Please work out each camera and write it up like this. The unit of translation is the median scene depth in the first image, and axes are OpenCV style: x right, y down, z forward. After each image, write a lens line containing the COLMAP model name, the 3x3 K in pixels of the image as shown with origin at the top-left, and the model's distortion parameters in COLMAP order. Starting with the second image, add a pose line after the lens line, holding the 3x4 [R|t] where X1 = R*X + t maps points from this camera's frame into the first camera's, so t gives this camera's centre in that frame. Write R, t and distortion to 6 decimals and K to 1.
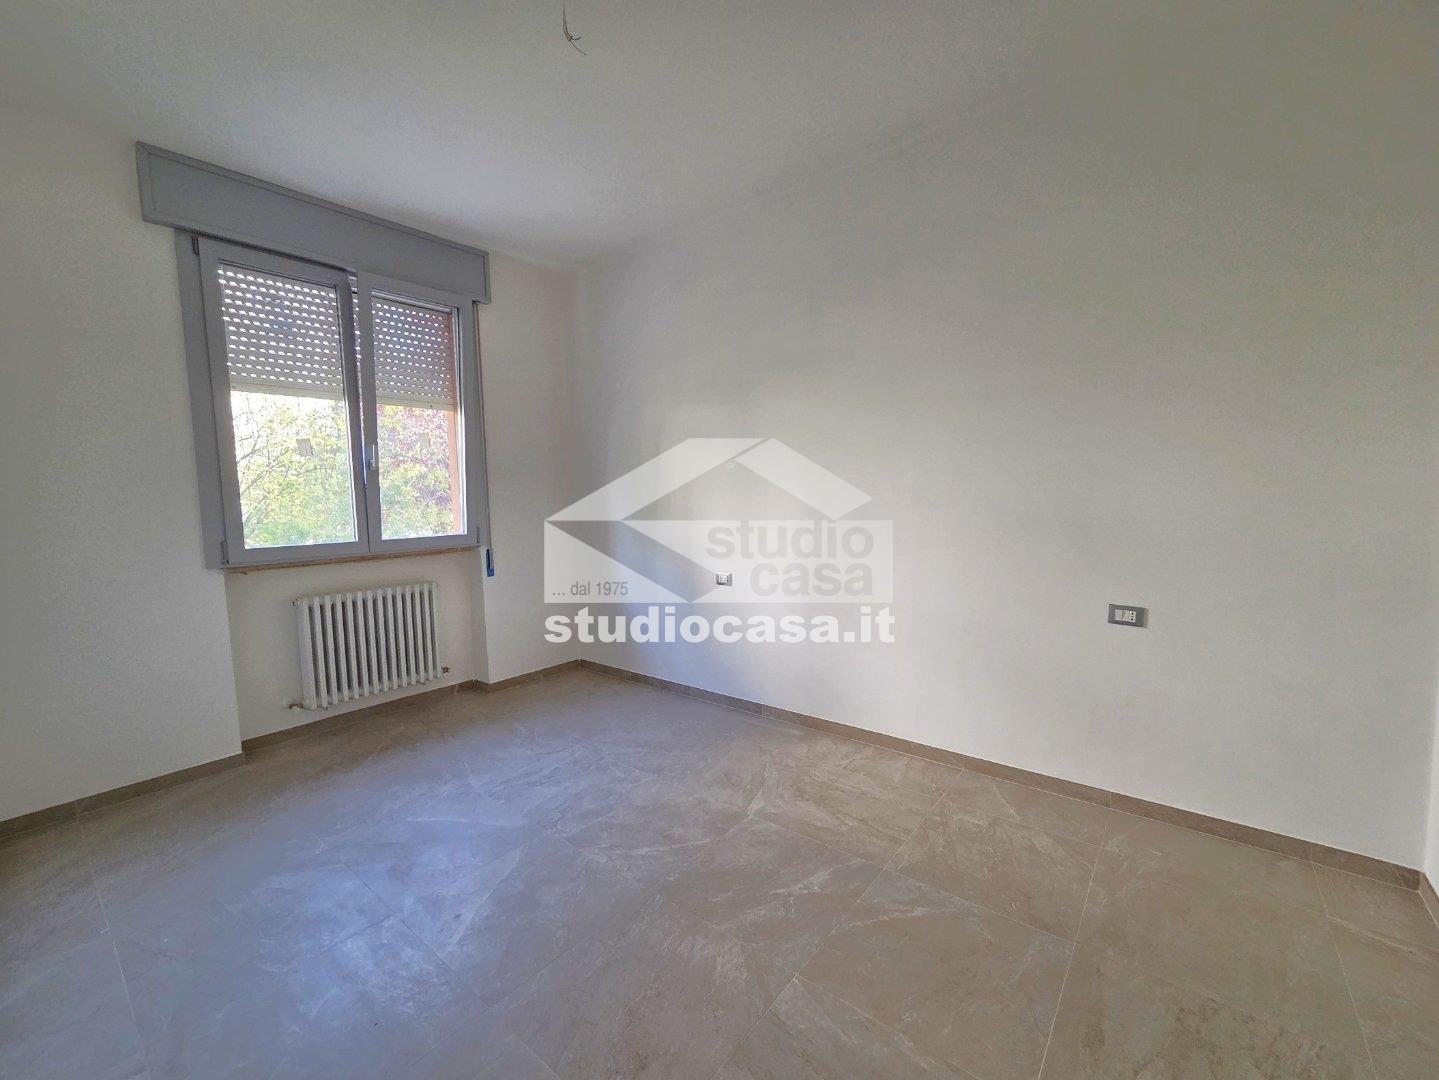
lens RADIAL K [[587.3, 0, 719.5], [0, 587.3, 540.0], [0, 0, 1]] dist [0.008339, 0.000387]
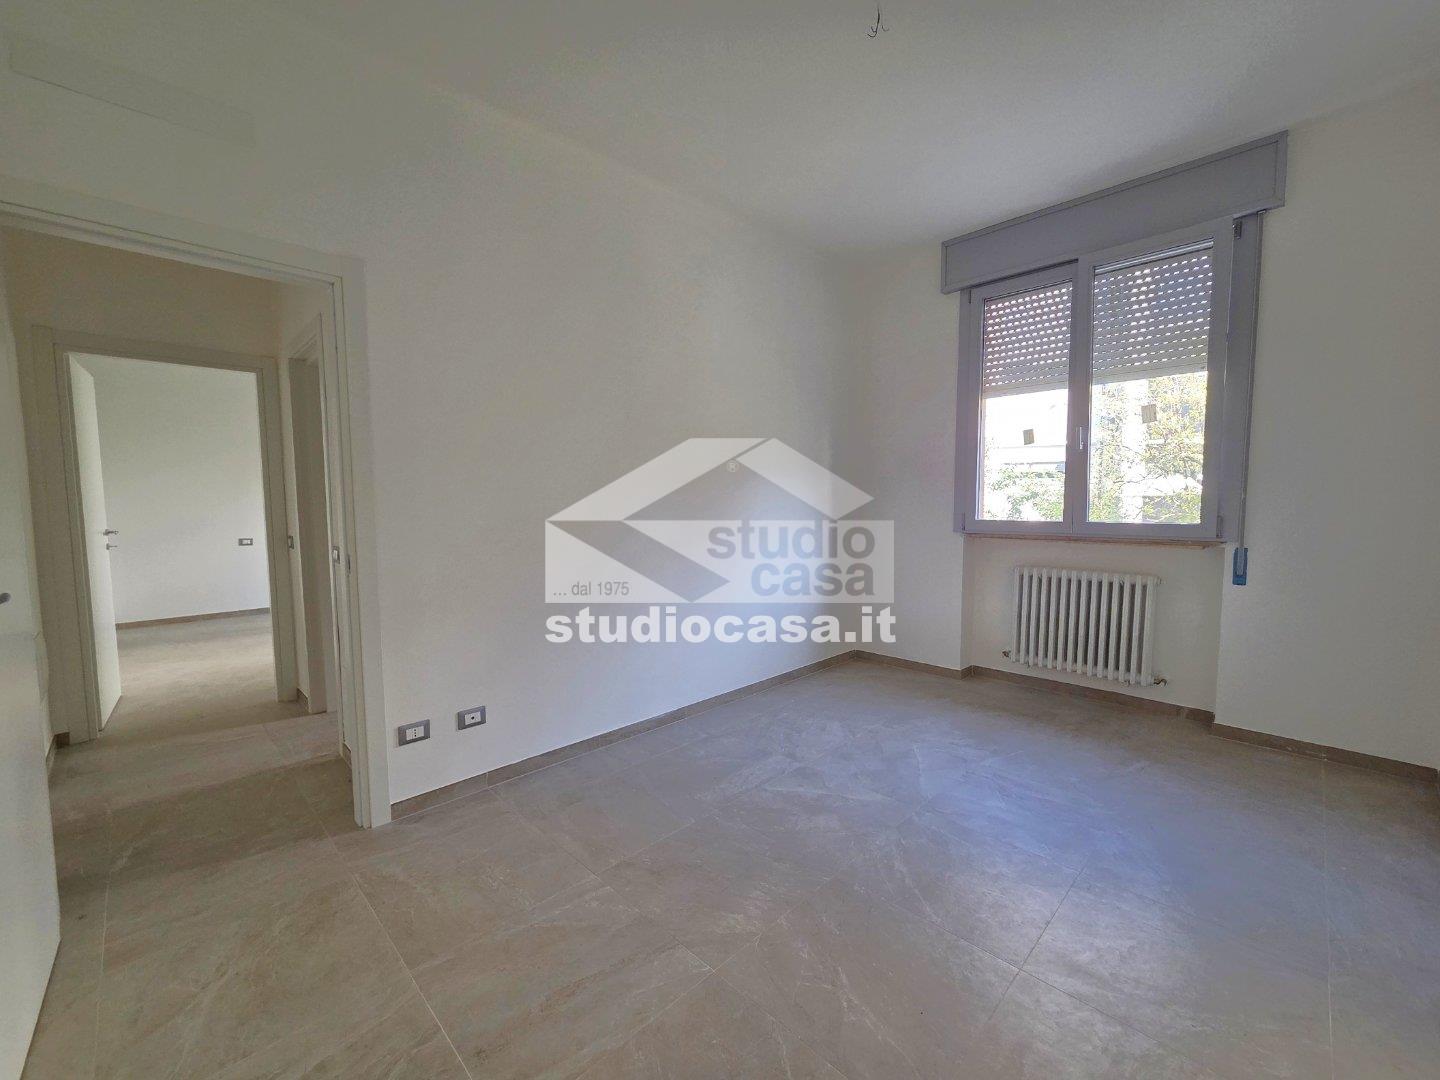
lens RADIAL K [[584.9, 0, 719.0], [0, 584.9, 536.5], [0, 0, 1]] dist [0.002626, 0.000284]
pose [[-0.073168, 0.095478, -0.992739, 0.494859], [-0.066128, 0.992752, 0.100354, -0.037909], [0.995125, 0.072991, -0.066324, 0.489240]]
